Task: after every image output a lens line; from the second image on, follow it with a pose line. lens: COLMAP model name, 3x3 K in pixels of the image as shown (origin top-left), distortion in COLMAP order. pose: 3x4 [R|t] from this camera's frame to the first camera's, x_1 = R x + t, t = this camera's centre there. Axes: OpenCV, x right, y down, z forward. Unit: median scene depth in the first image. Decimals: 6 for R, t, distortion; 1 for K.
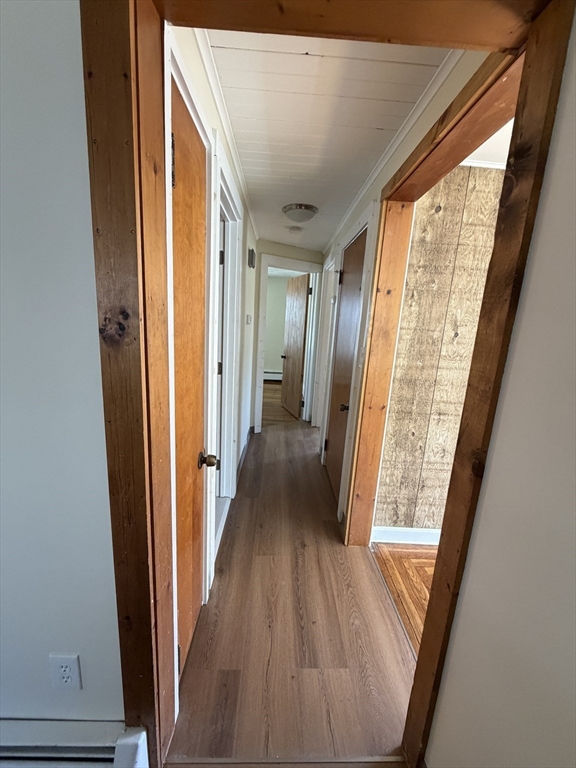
lens RADIAL K [[306.2, 0, 287.4], [0, 306.2, 383.3], [0, 0, 1]] dist [-0.000498, 0.000118]
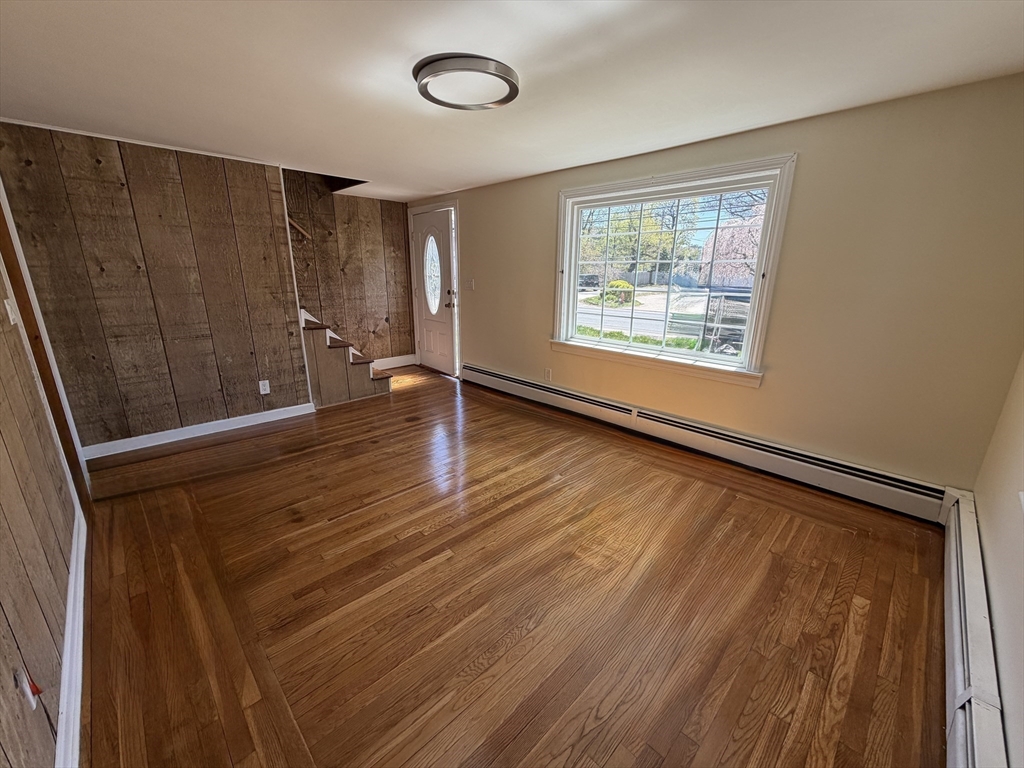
lens RADIAL K [[408.2, 0, 508.5], [0, 408.2, 385.7], [0, 0, 1]] dist [-0.000498, 0.000118]
pose [[0.734486, -0.240147, 0.634713, 0.589132], [0.177634, 0.970718, 0.161720, 0.316646], [-0.654963, -0.006034, 0.755637, -1.296829]]
